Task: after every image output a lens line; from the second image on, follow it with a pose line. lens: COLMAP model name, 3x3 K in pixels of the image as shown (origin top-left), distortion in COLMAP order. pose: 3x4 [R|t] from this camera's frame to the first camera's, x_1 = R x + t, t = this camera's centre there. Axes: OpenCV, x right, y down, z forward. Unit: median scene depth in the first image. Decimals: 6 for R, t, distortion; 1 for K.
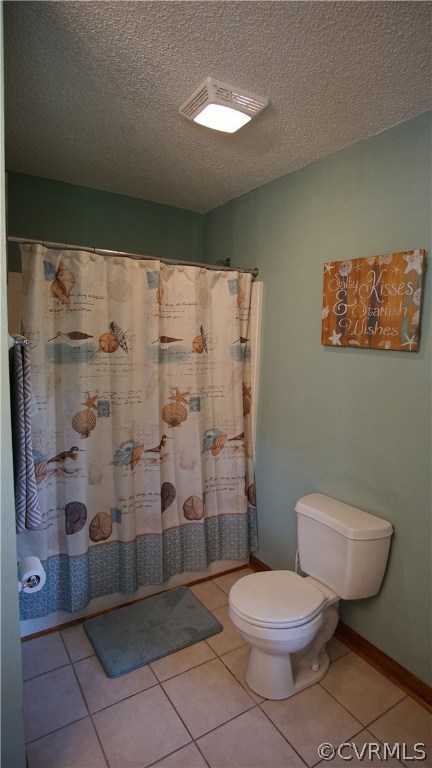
lens RADIAL K [[413.8, 0, 217.6], [0, 413.8, 384.3], [0, 0, 1]] dist [-0.028627, 0.005209]
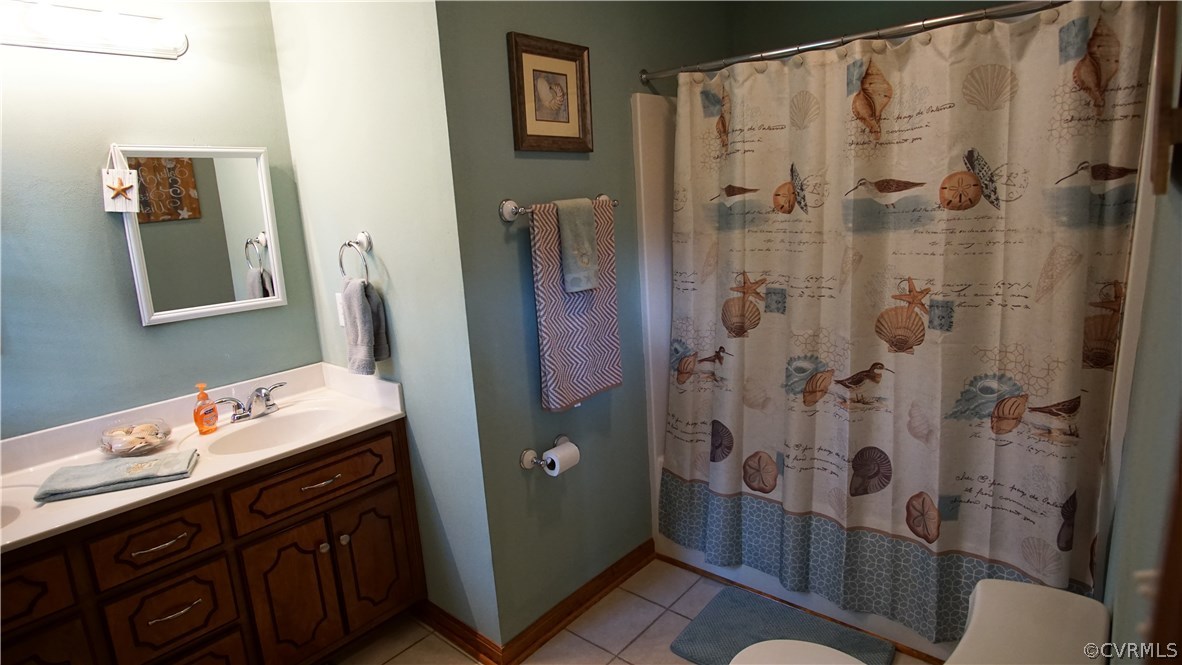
lens RADIAL K [[636.8, 0, 590.9], [0, 636.8, 330.5], [0, 0, 1]] dist [-0.028627, 0.005209]
pose [[0.285012, 0.151458, -0.946482, 0.556849], [-0.045128, 0.988463, 0.144586, -0.024248], [0.957461, 0.001504, 0.288558, 0.395457]]
